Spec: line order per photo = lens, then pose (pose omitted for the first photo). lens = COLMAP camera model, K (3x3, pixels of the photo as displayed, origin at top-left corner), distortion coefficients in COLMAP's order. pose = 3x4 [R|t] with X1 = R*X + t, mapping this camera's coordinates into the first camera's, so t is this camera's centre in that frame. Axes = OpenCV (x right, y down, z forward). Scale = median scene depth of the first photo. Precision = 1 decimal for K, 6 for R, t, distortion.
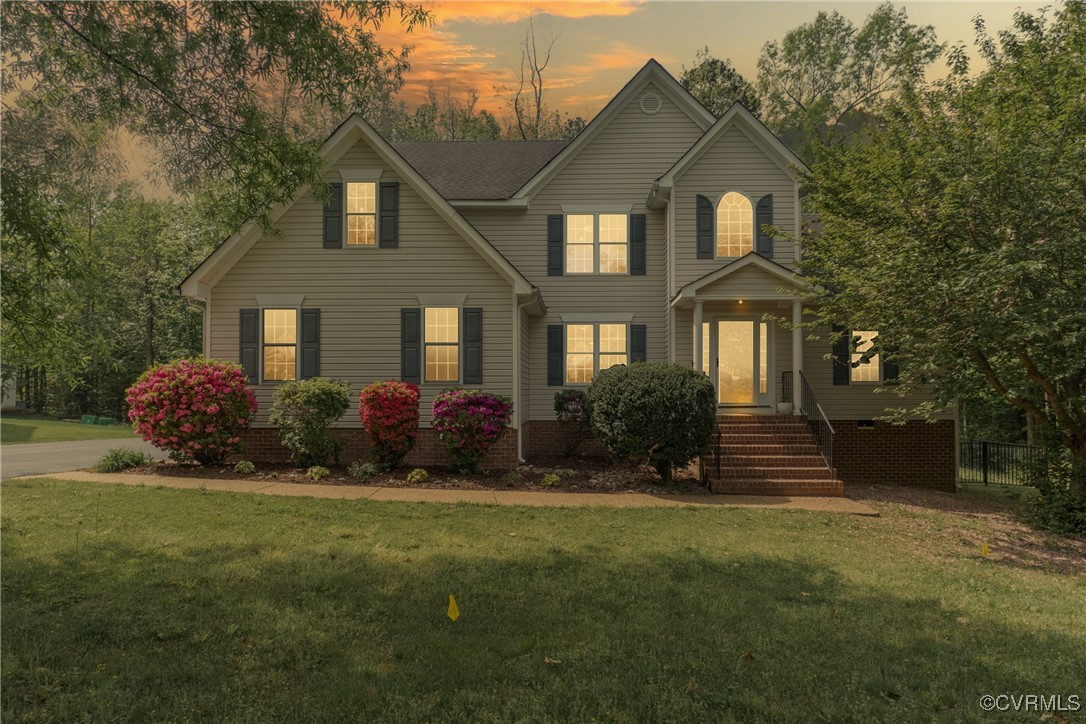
lens RADIAL K [[582.3, 0, 543.3], [0, 582.3, 361.8], [0, 0, 1]] dist [-0.003307, 0.000310]
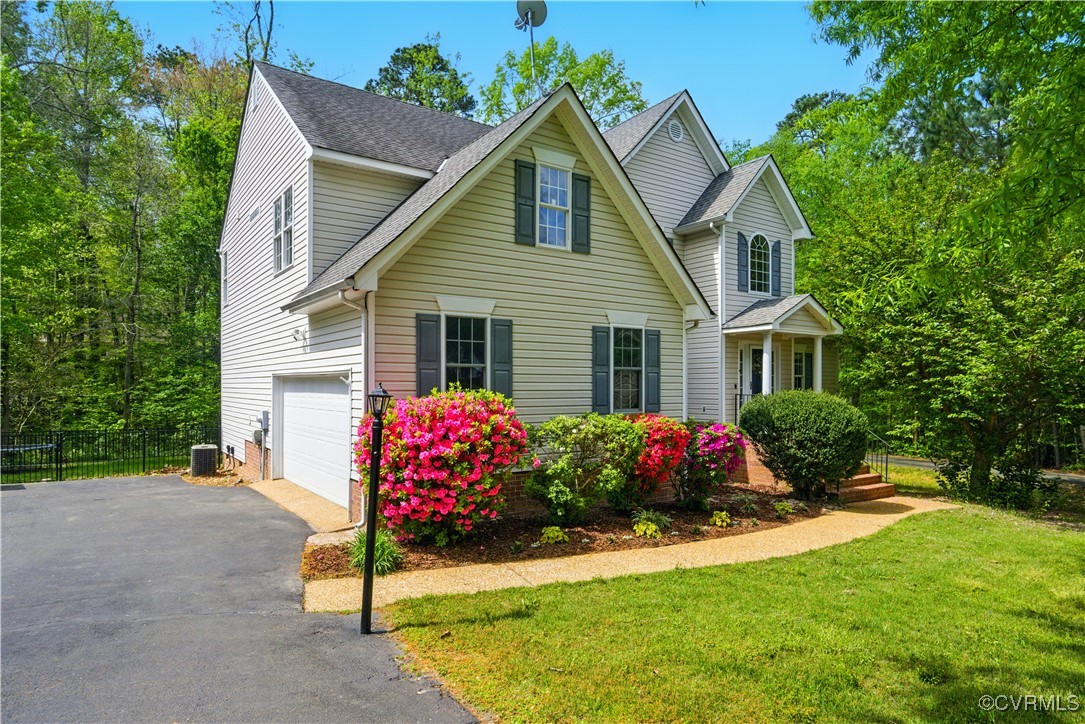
lens RADIAL K [[653.6, 0, 542.8], [0, 653.6, 371.7], [0, 0, 1]] dist [0.006032, 0.000179]
pose [[0.805504, 0.014671, 0.592409, -0.866890], [-0.017443, 0.999847, -0.001044, -0.022179], [-0.592334, -0.009492, 0.805637, 0.268604]]
